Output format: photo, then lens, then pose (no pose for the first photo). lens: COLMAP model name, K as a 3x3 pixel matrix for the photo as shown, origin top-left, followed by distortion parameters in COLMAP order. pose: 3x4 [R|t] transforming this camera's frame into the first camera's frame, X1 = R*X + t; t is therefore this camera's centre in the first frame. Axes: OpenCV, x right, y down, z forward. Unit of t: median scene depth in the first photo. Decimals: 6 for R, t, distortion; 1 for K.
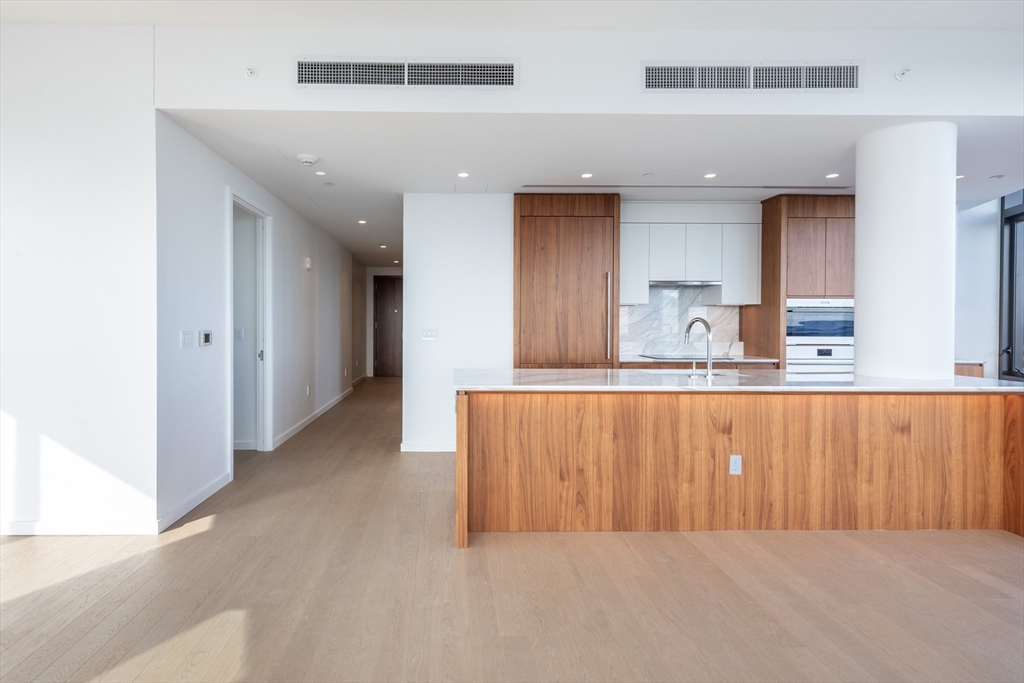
lens RADIAL K [[511.3, 0, 459.7], [0, 511.3, 325.0], [0, 0, 1]] dist [0.001104, 0.000520]
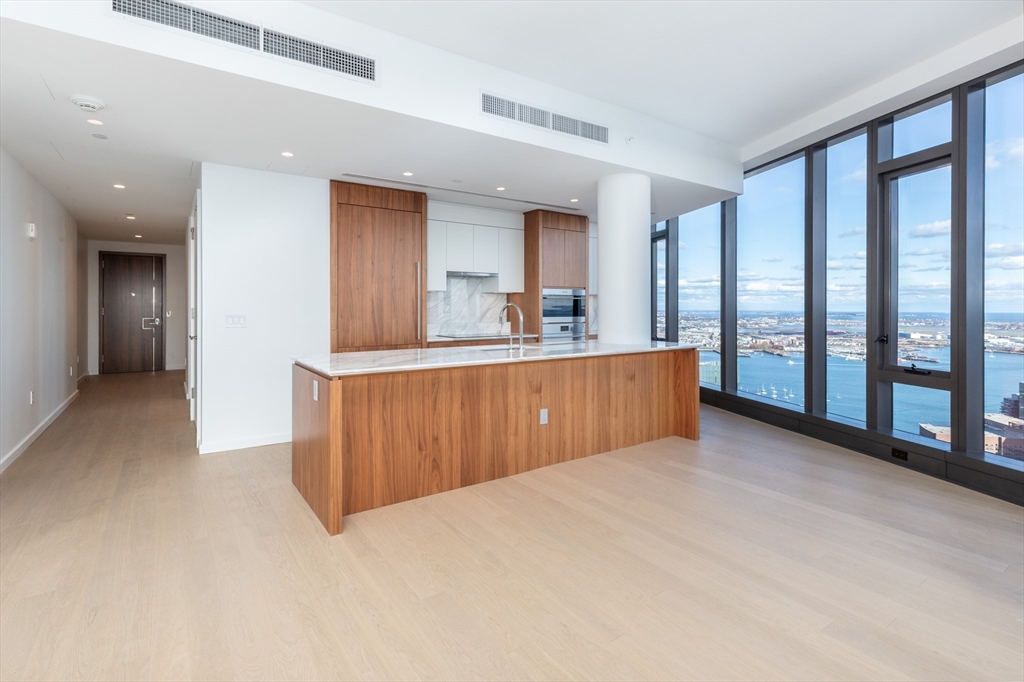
lens RADIAL K [[481.0, 0, 492.5], [0, 481.0, 306.1], [0, 0, 1]] dist [0.001550, 0.000226]
pose [[0.839668, -0.002466, 0.543095, -0.144317], [0.006527, 0.999963, -0.005550, -0.000057], [-0.543061, 0.008204, 0.839653, 0.028549]]
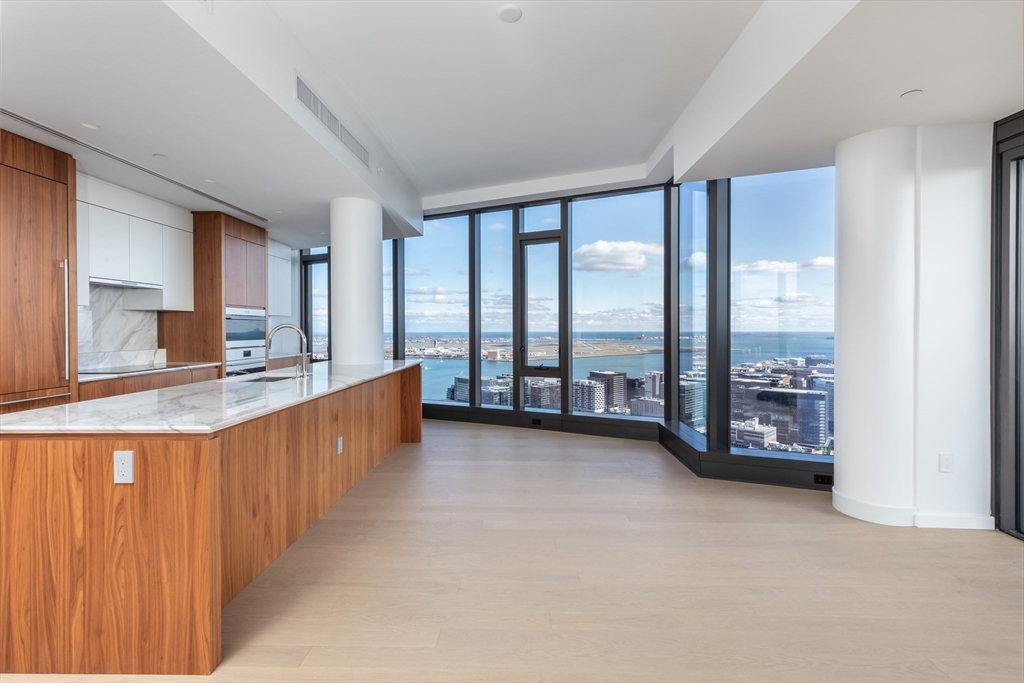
lens RADIAL K [[459.1, 0, 511.3], [0, 459.1, 330.3], [0, 0, 1]] dist [0.001241, 0.000057]
pose [[0.039788, -0.007863, 0.999177, -0.333952], [0.009614, 0.999926, 0.007486, -0.002625], [-0.999162, 0.009308, 0.039861, 0.341976]]
